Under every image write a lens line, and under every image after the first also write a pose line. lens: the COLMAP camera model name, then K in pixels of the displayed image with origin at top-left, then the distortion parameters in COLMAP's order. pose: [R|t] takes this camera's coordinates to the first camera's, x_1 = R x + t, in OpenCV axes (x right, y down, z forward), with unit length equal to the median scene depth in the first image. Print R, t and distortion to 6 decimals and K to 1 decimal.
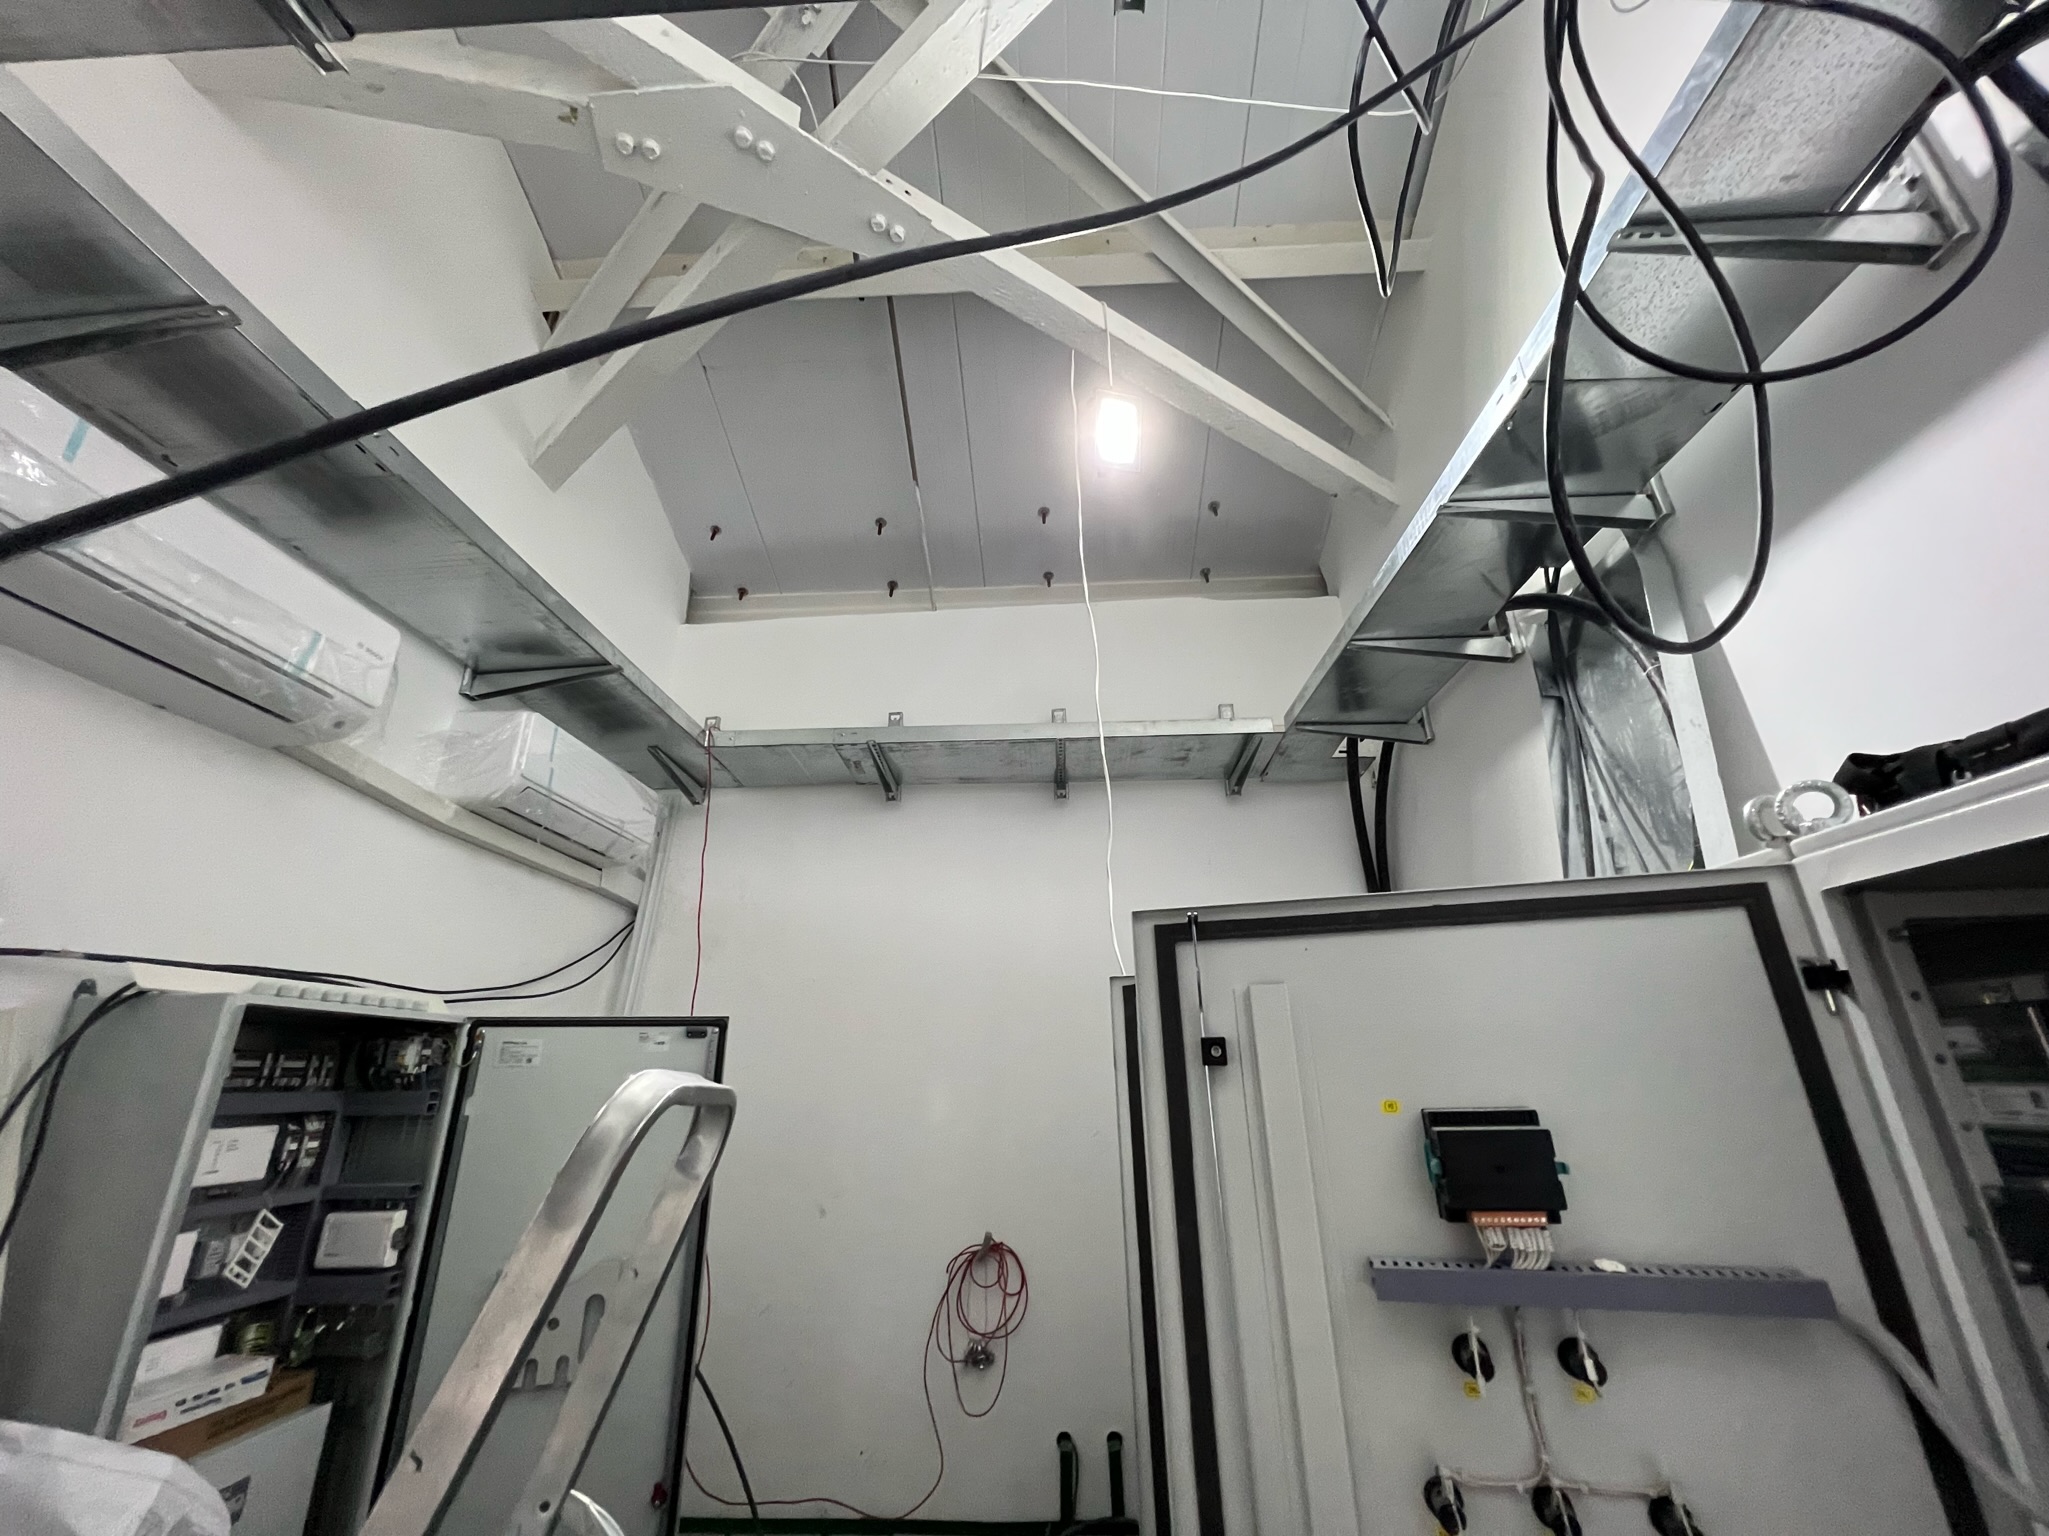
lens RADIAL K [[822.6, 0, 1024.6], [0, 822.6, 768.0], [0, 0, 1]] dist [-0.001054, 0.000293]
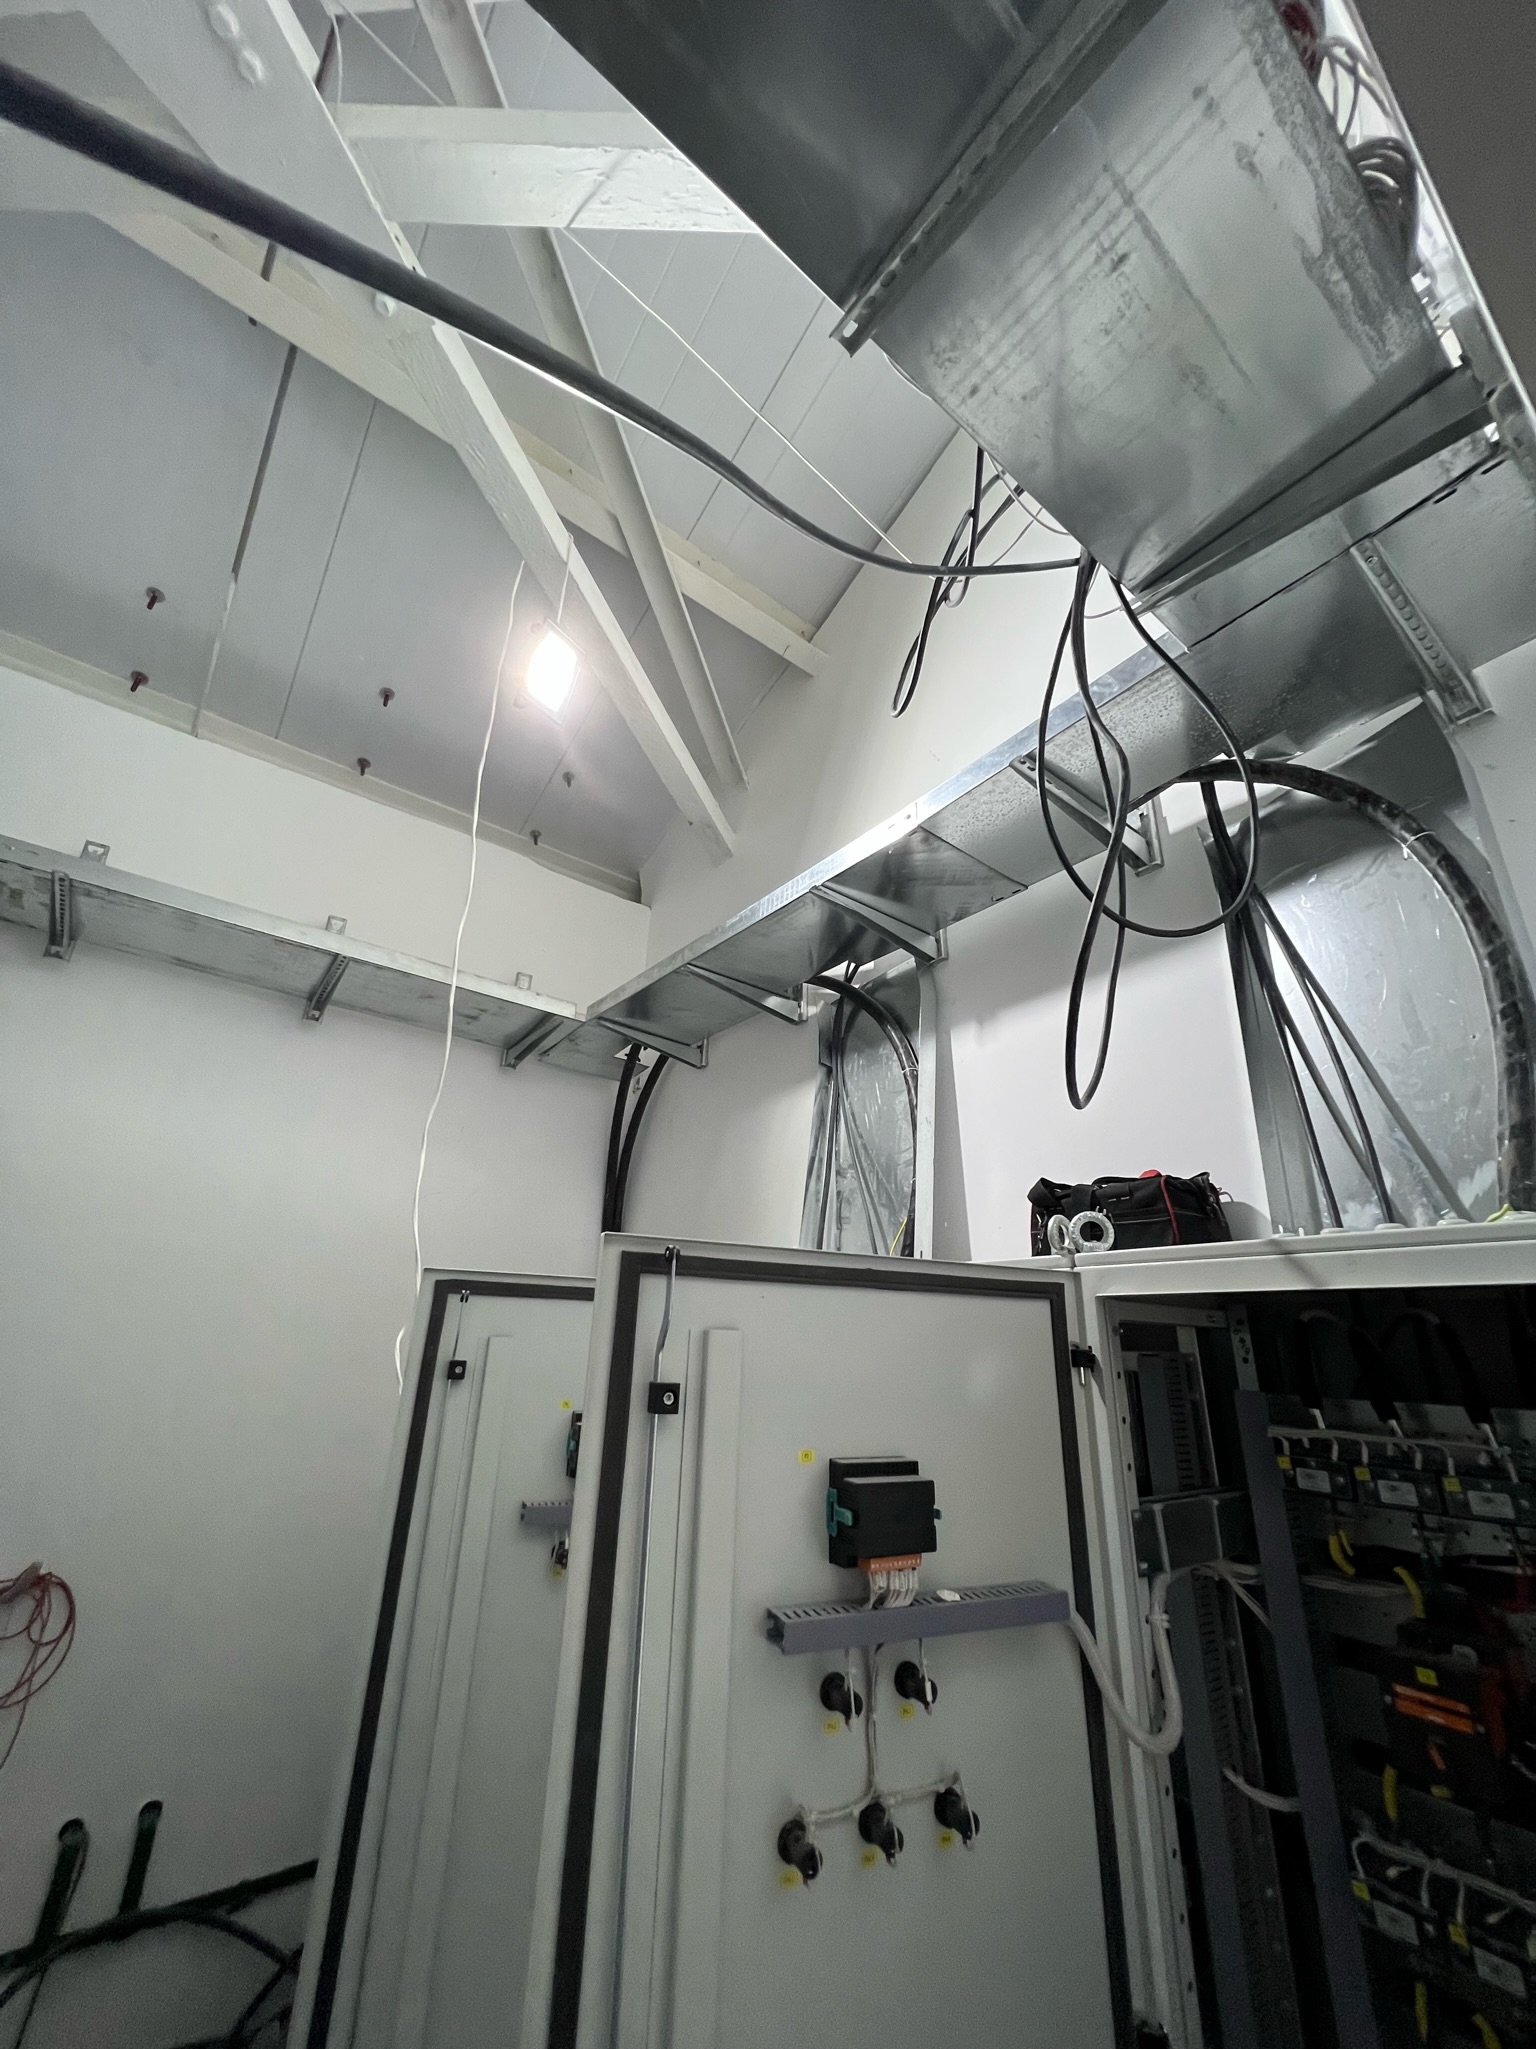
lens RADIAL K [[822.6, 0, 768.5], [0, 822.6, 1025.2], [0, 0, 1]] dist [-0.001054, 0.000293]
pose [[0.767450, 0.275620, 0.578839, -0.140278], [-0.269301, 0.957945, -0.099083, -0.001243], [-0.581806, -0.079841, 0.809400, 0.083001]]
